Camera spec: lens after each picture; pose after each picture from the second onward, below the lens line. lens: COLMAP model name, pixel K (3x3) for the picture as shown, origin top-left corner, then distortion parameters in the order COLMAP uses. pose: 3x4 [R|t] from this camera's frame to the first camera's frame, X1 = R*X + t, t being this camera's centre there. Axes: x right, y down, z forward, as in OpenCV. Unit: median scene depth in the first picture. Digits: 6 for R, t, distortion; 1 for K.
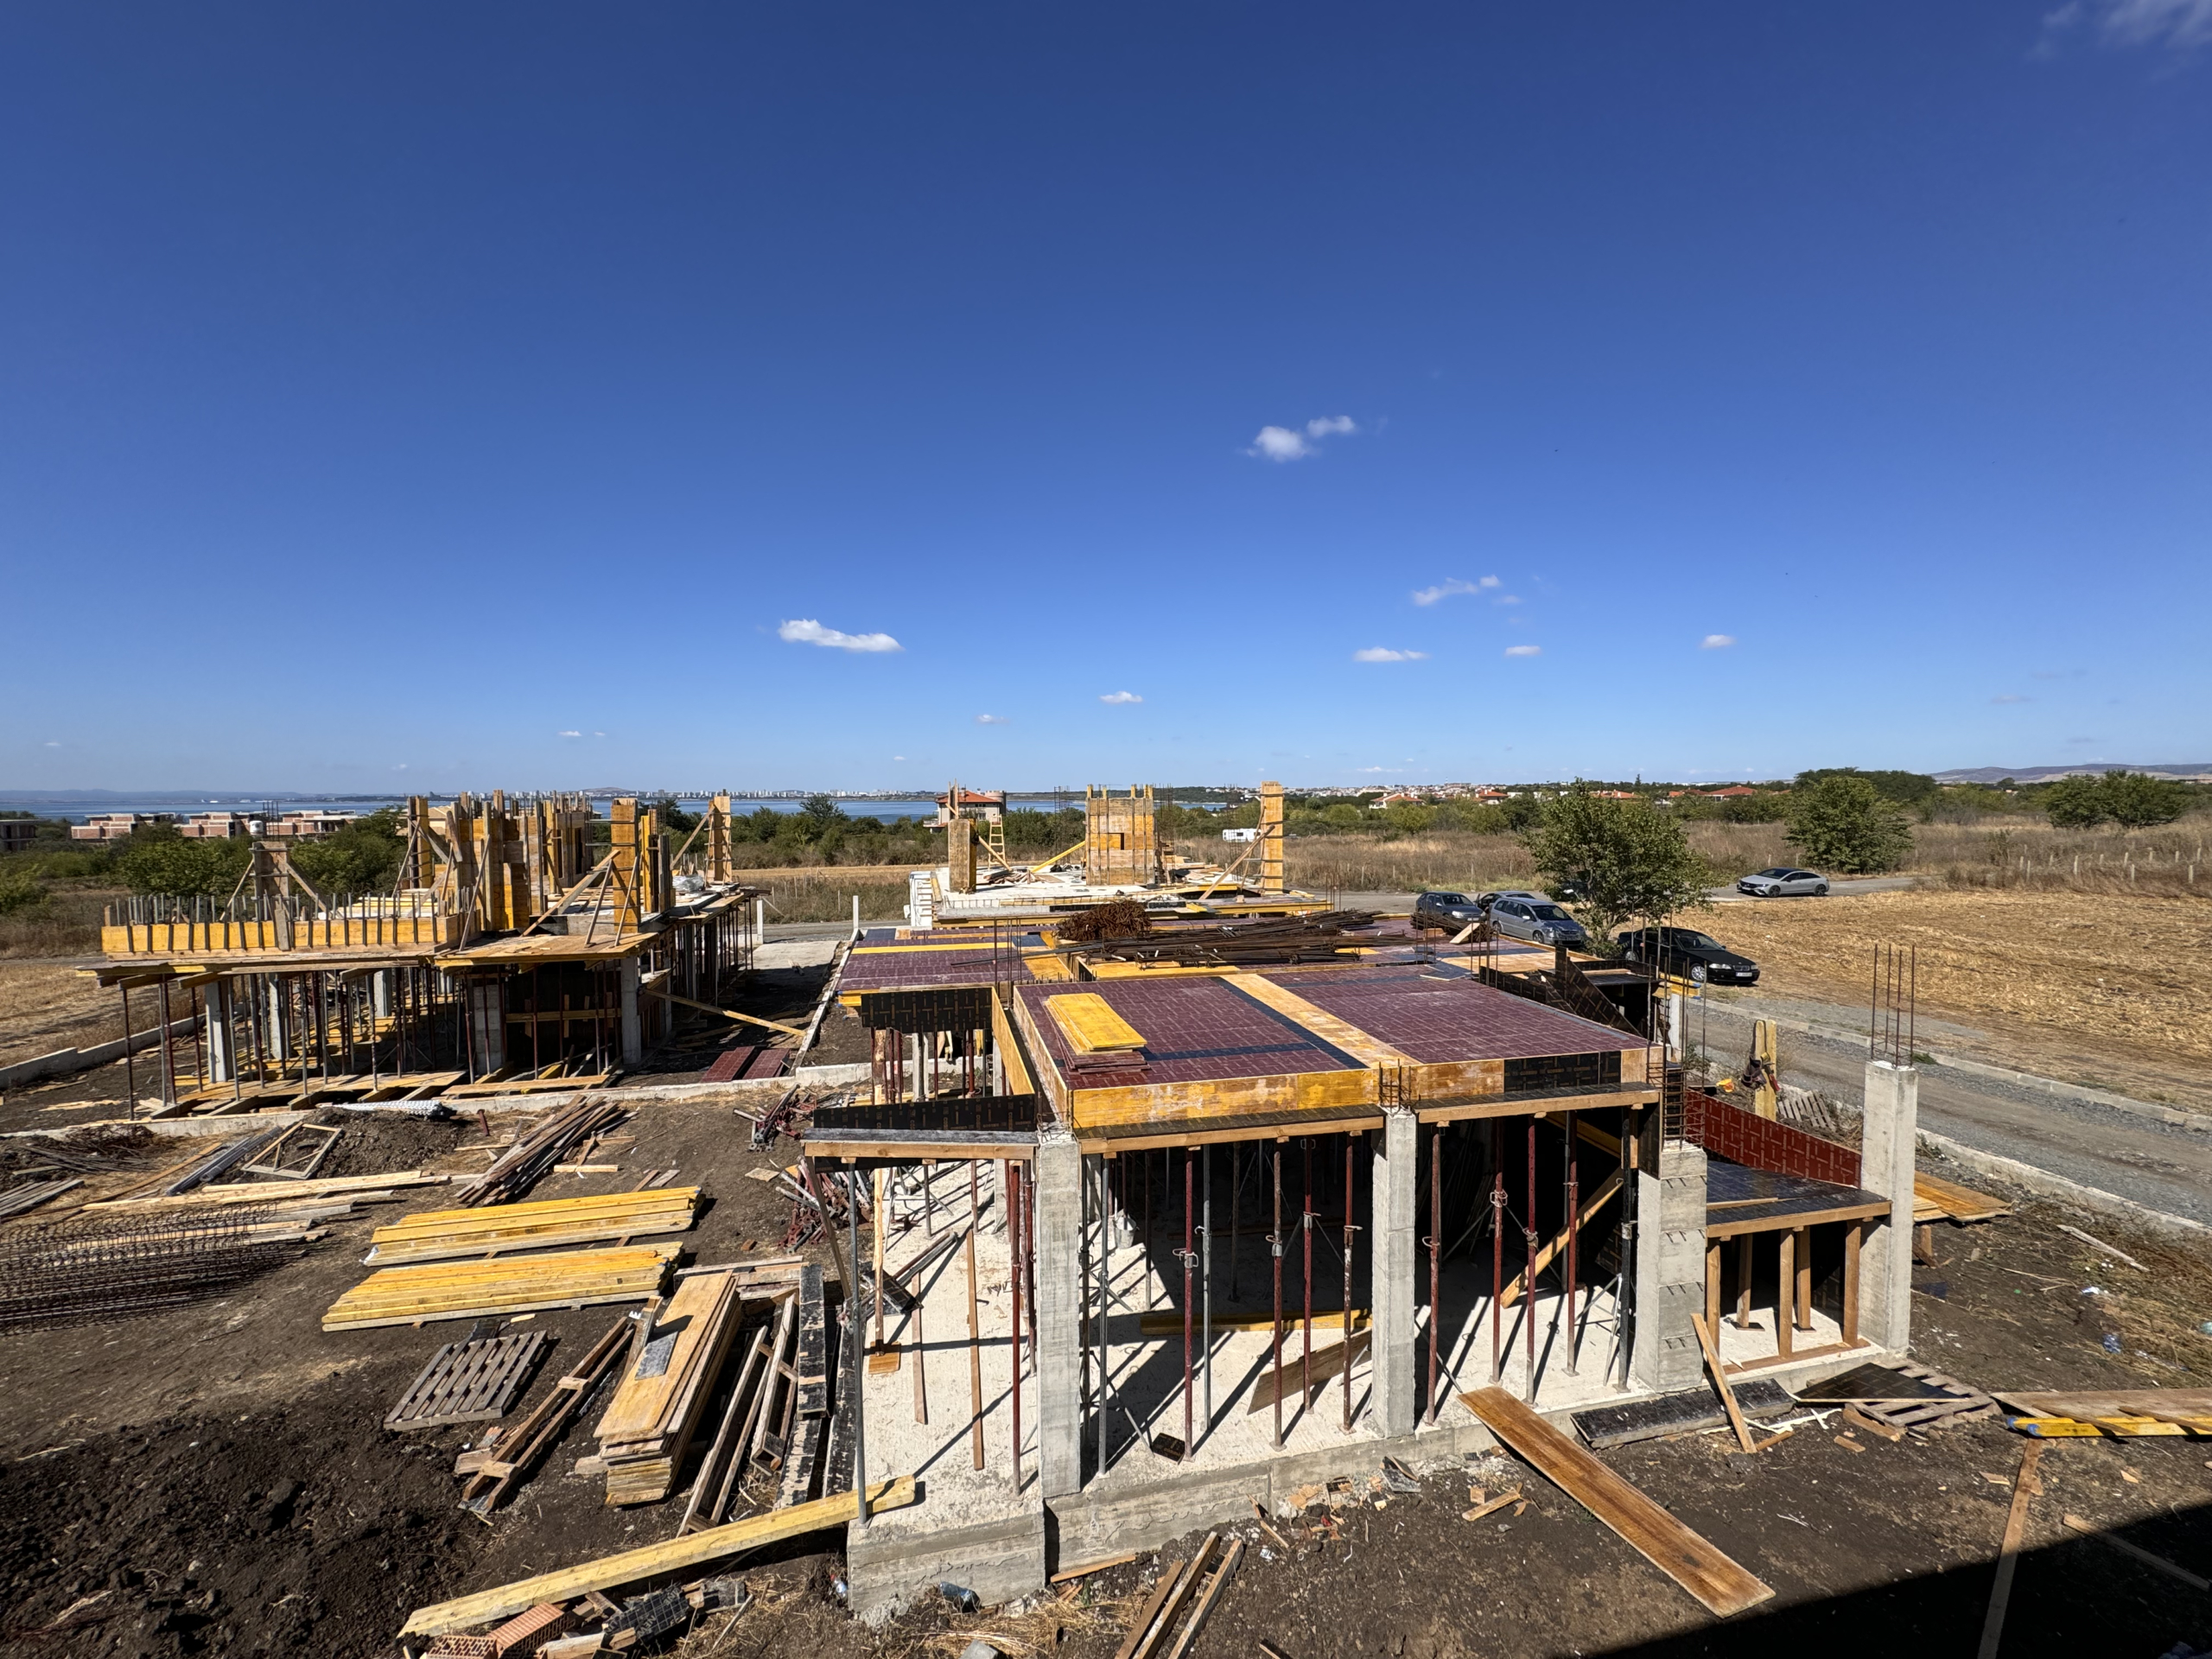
lens RADIAL K [[878.6, 0, 1103.3], [0, 878.6, 830.8], [0, 0, 1]] dist [-0.001355, 0.000410]
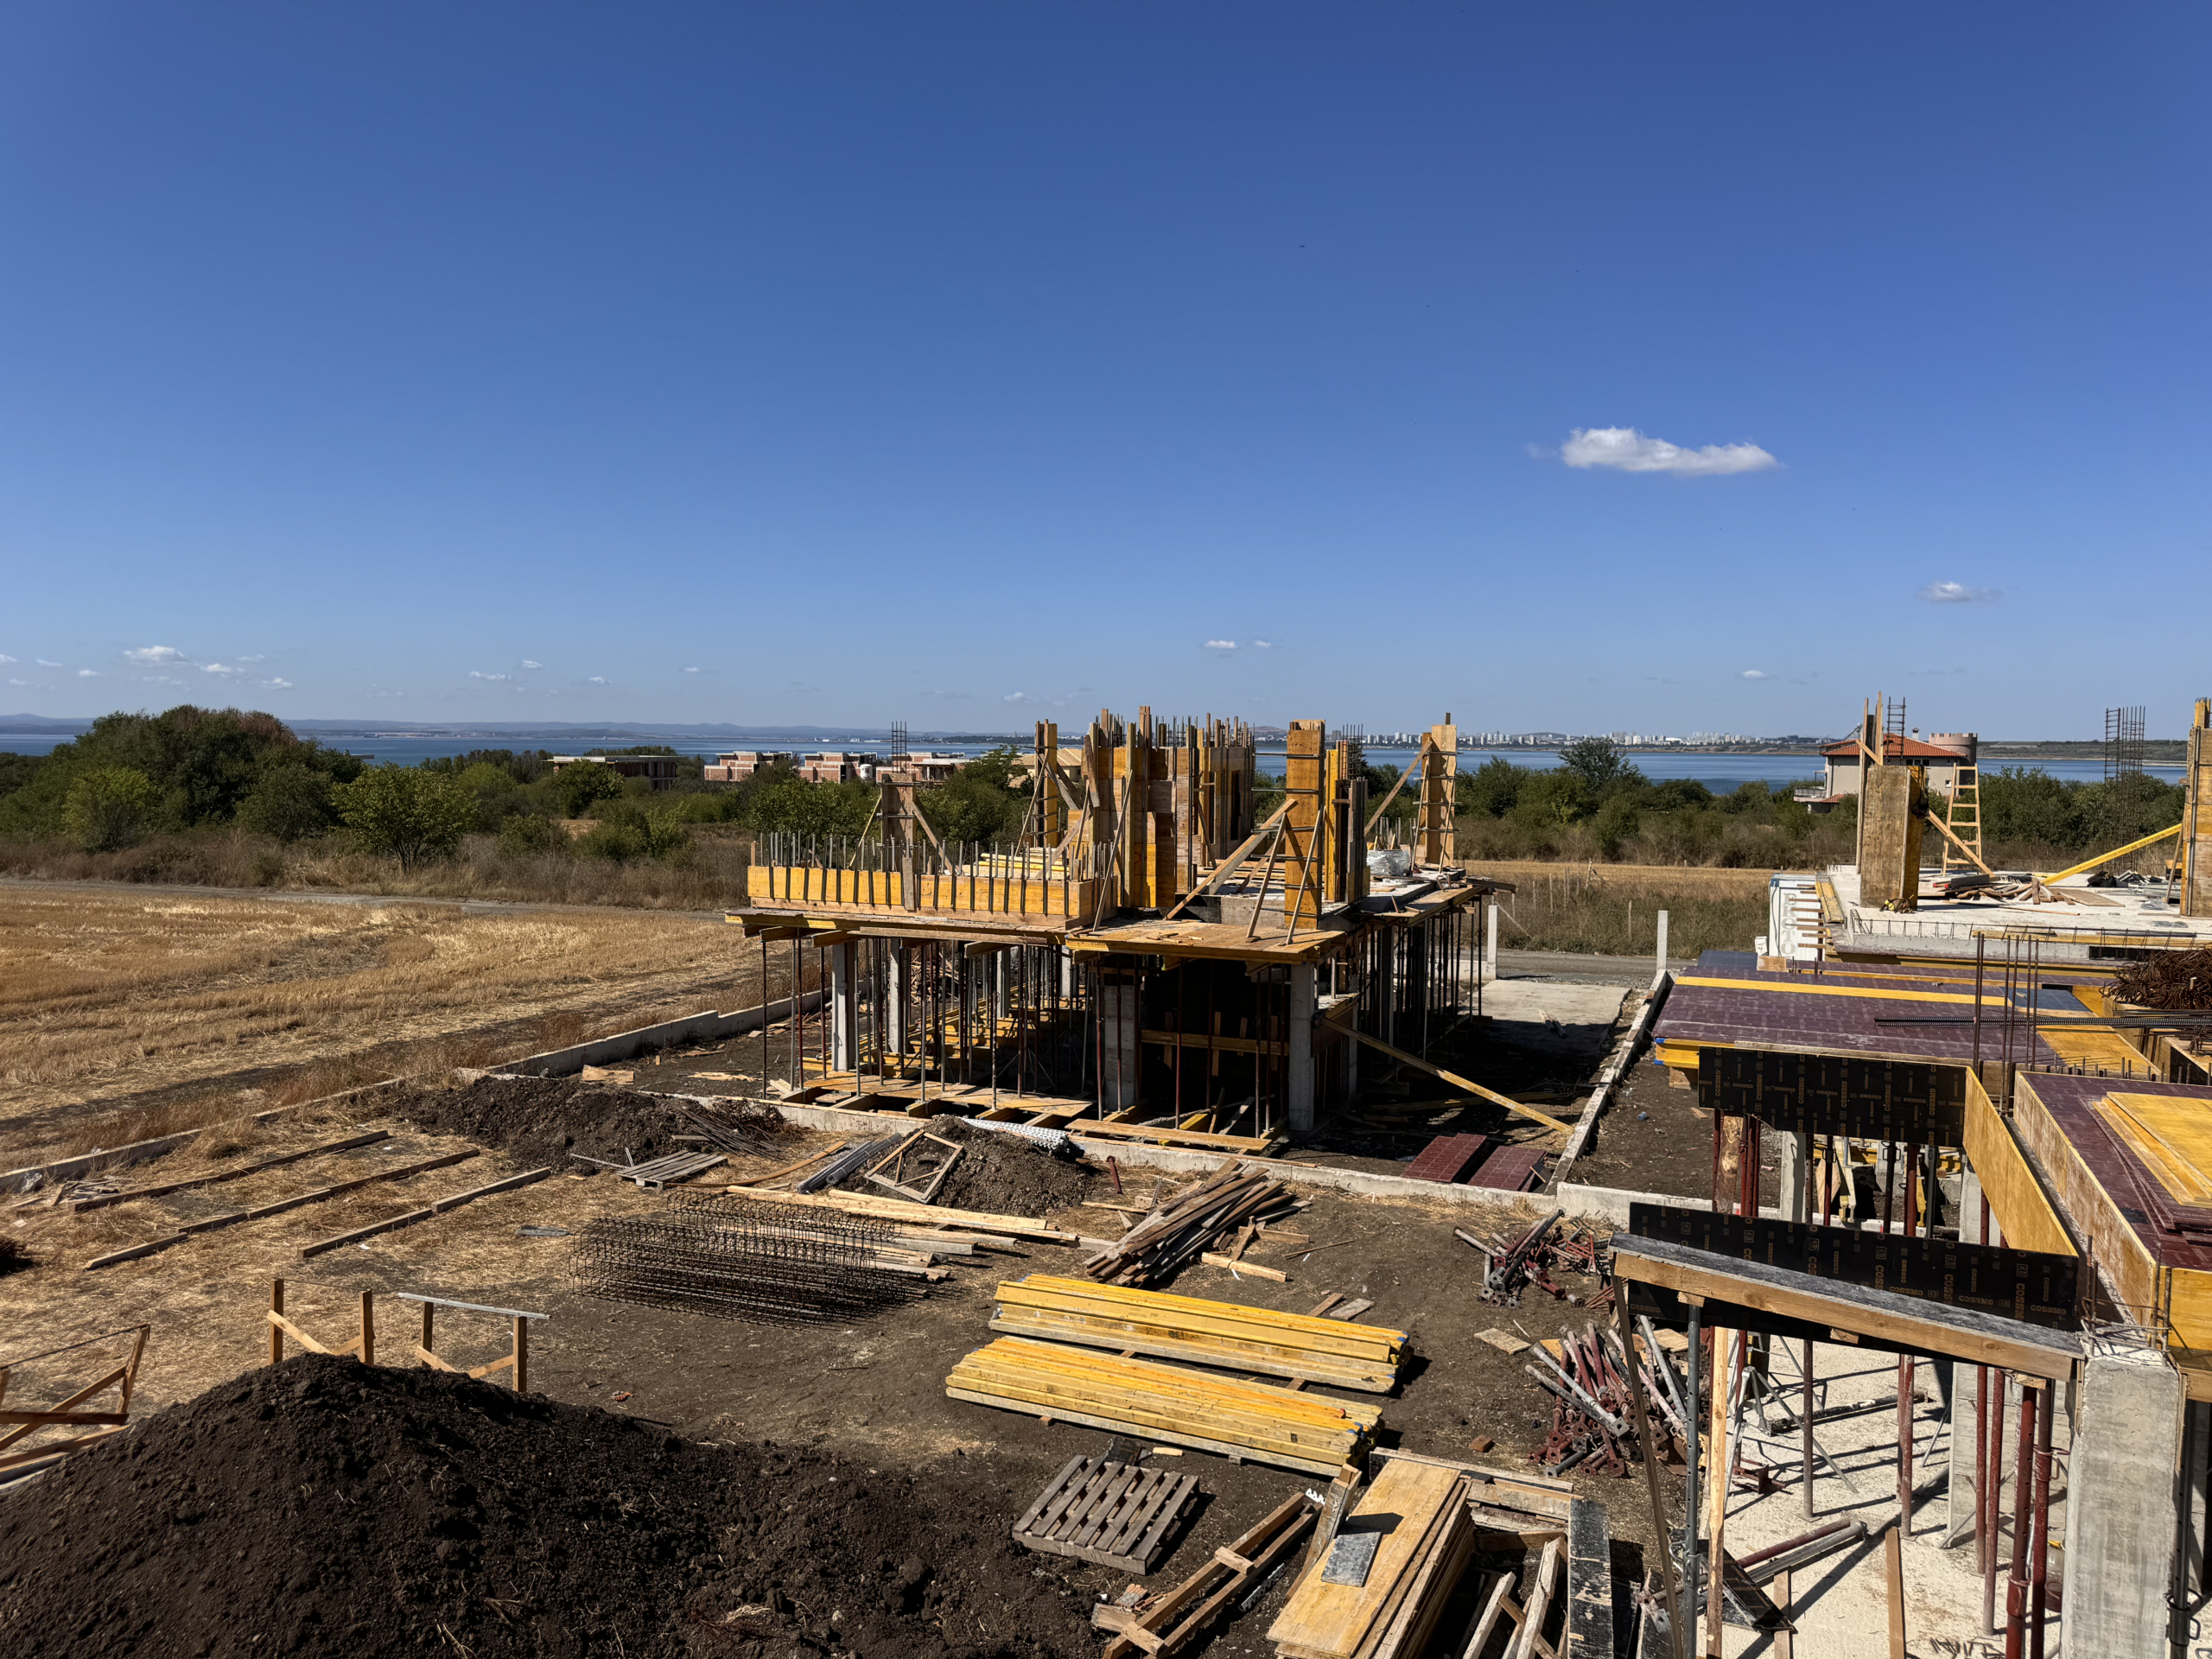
lens RADIAL K [[1555.7, 0, 1104.4], [0, 1555.7, 834.5], [0, 0, 1]] dist [0.064576, -0.080291]
pose [[0.816836, 0.047826, -0.574885, -0.013171], [-0.037269, 0.998851, 0.030143, 0.026650], [0.575665, -0.003197, 0.817679, -0.020953]]
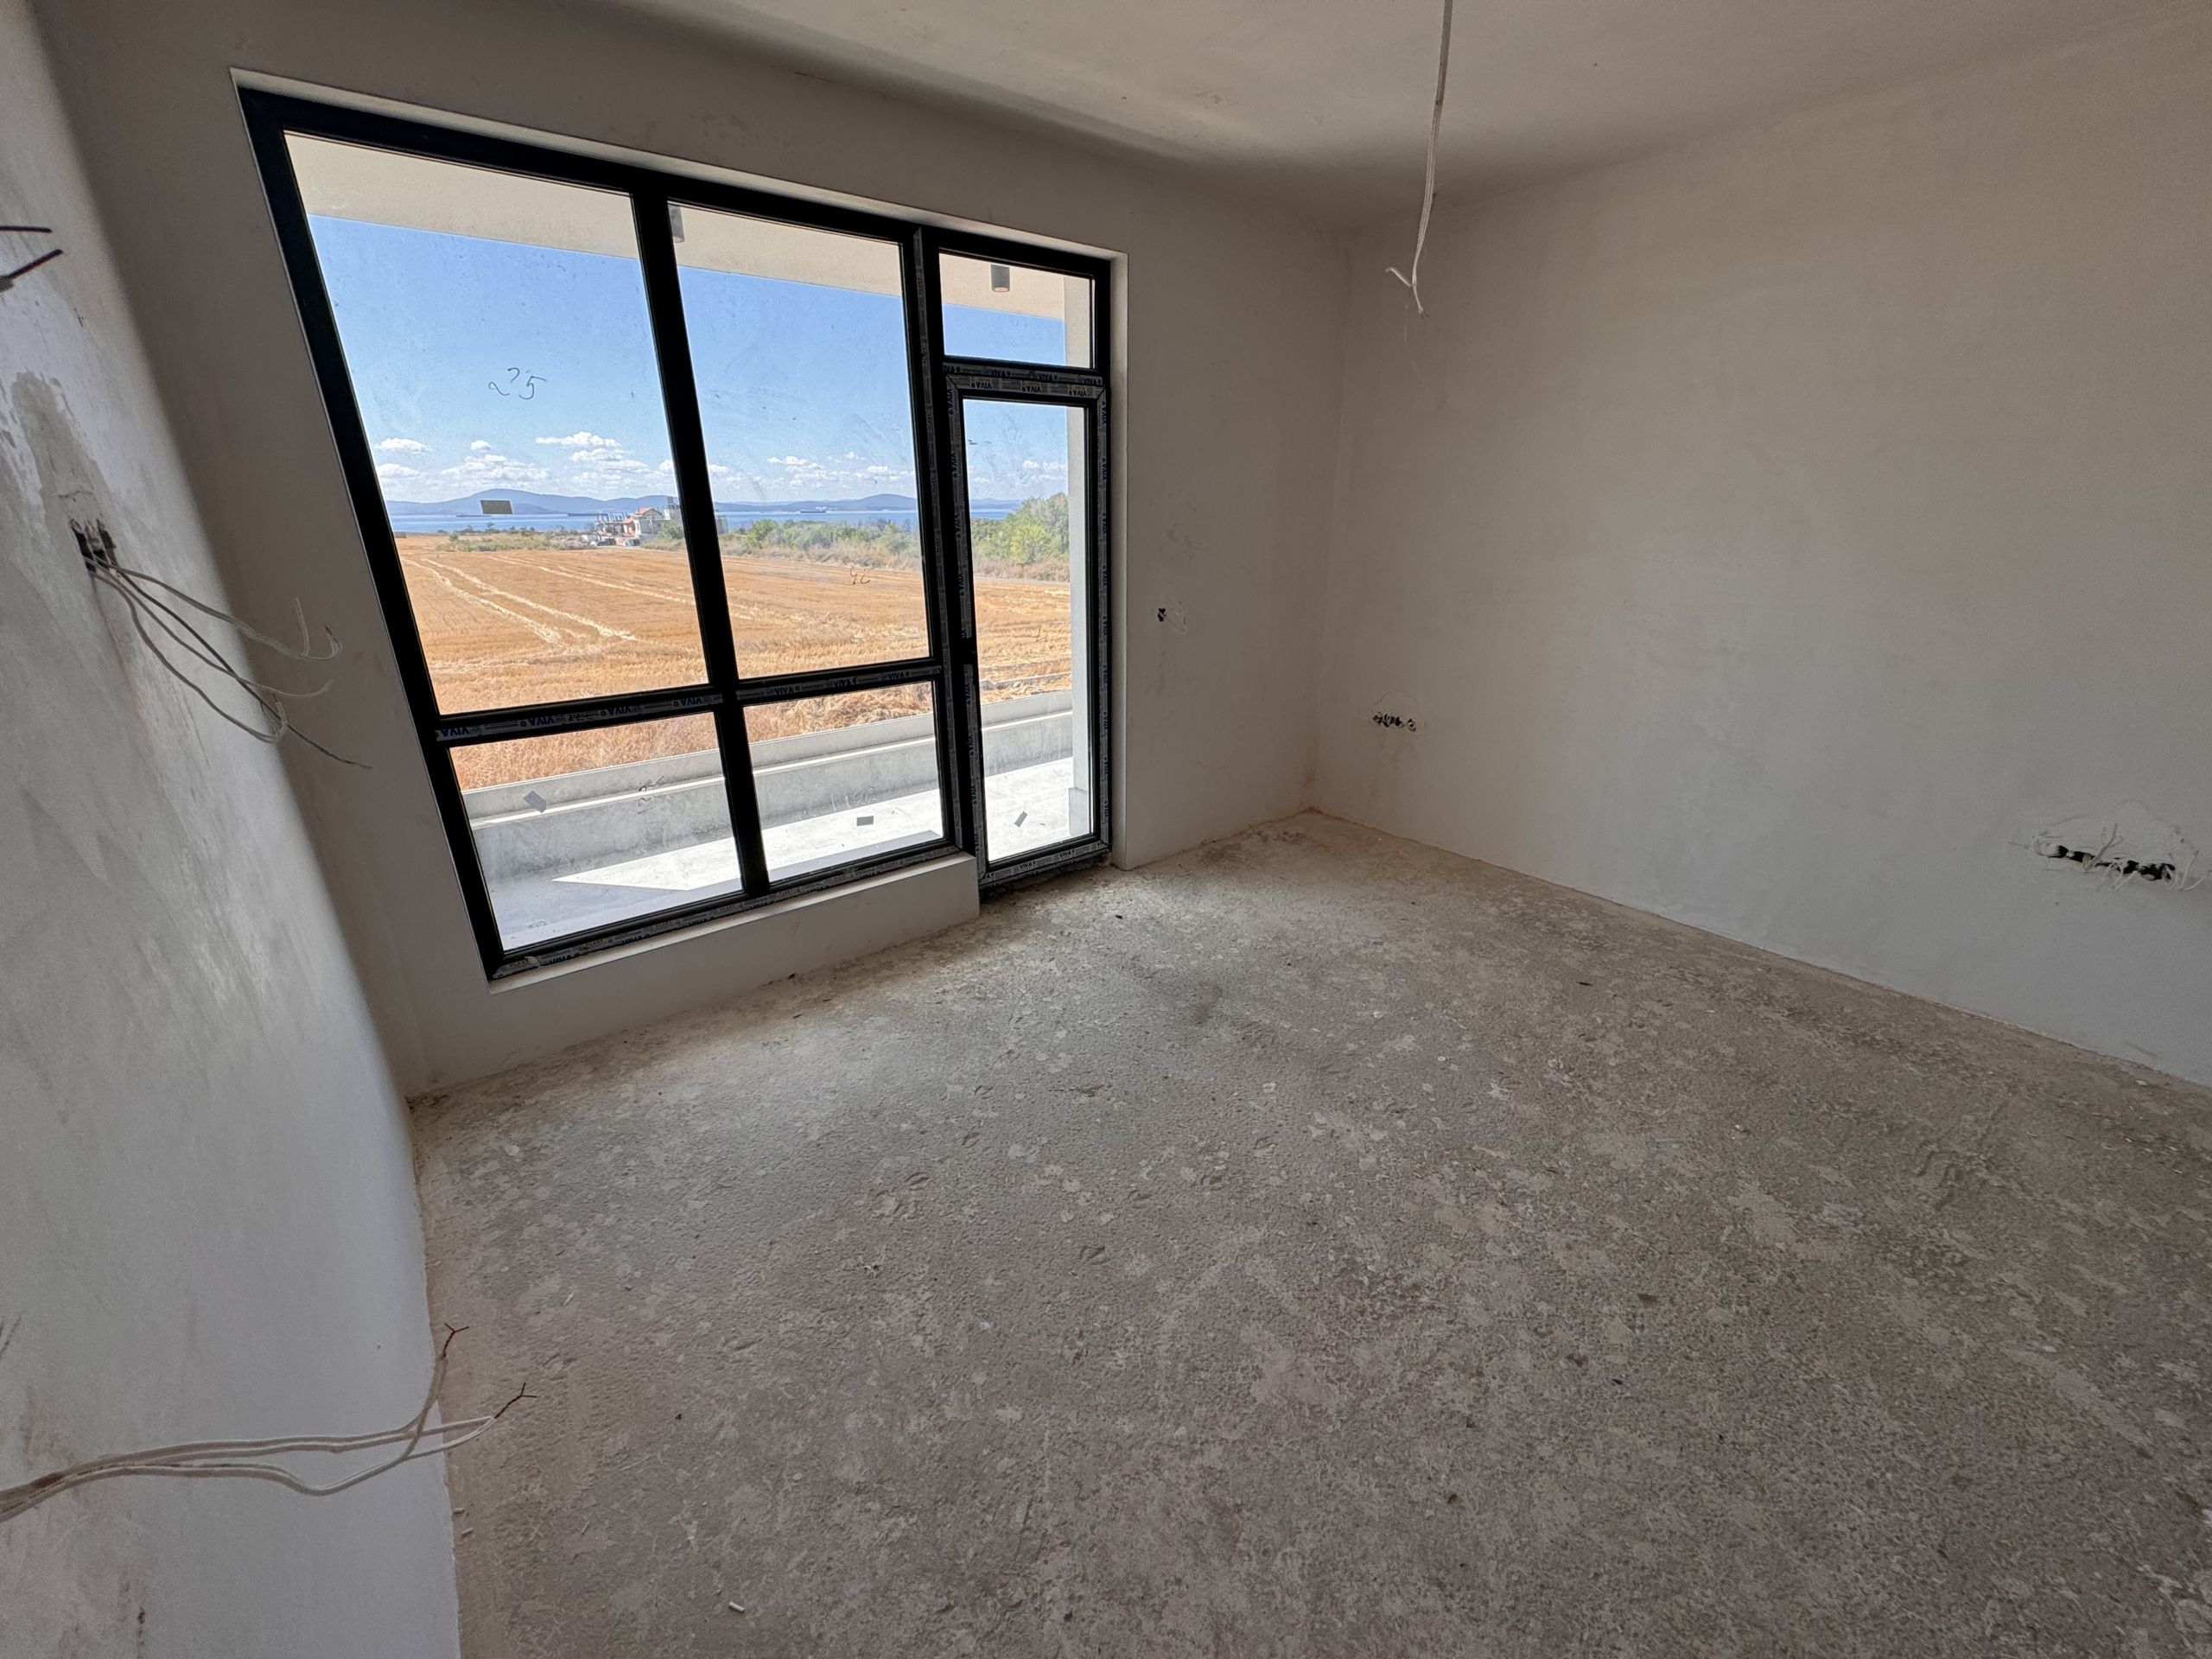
lens RADIAL K [[878.6, 0, 1110.1], [0, 878.6, 825.8], [0, 0, 1]] dist [-0.001355, 0.000410]
pose [[0.466081, 0.305410, -0.830357, 0.329866], [-0.032803, 0.943850, 0.328742, 0.037947], [0.884134, -0.125982, 0.449929, -0.196520]]
